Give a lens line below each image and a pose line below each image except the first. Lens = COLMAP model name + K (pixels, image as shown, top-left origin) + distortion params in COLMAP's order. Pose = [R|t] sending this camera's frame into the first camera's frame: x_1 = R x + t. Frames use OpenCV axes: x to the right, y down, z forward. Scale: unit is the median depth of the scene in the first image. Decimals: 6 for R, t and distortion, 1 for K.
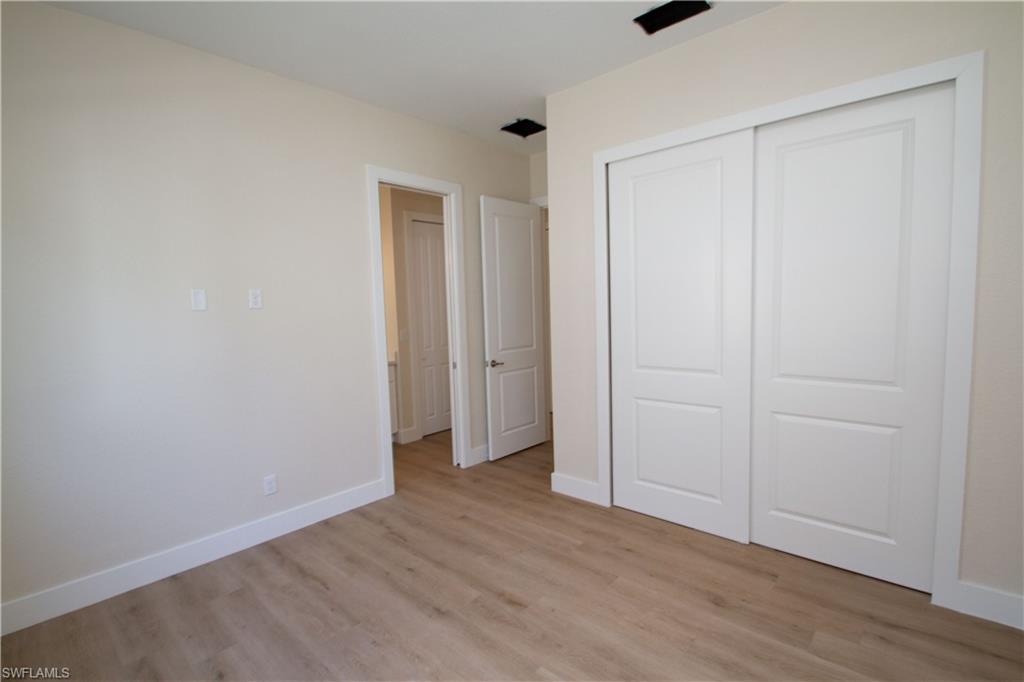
lens RADIAL K [[474.0, 0, 511.8], [0, 474.0, 344.4], [0, 0, 1]] dist [0.011584, -0.015702]
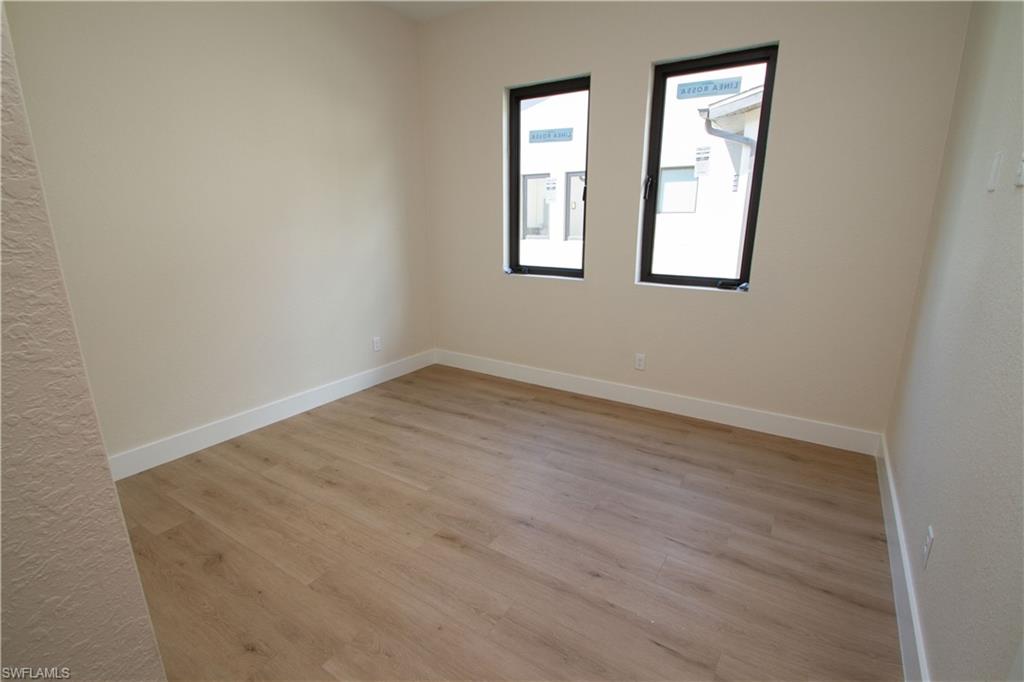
lens RADIAL K [[474.0, 0, 511.8], [0, 474.0, 344.4], [0, 0, 1]] dist [0.011584, -0.015702]
pose [[-0.987765, 0.070110, -0.139301, -0.013757], [0.020278, 0.943405, 0.331023, -0.113420], [0.154625, 0.324148, -0.933284, 1.791160]]
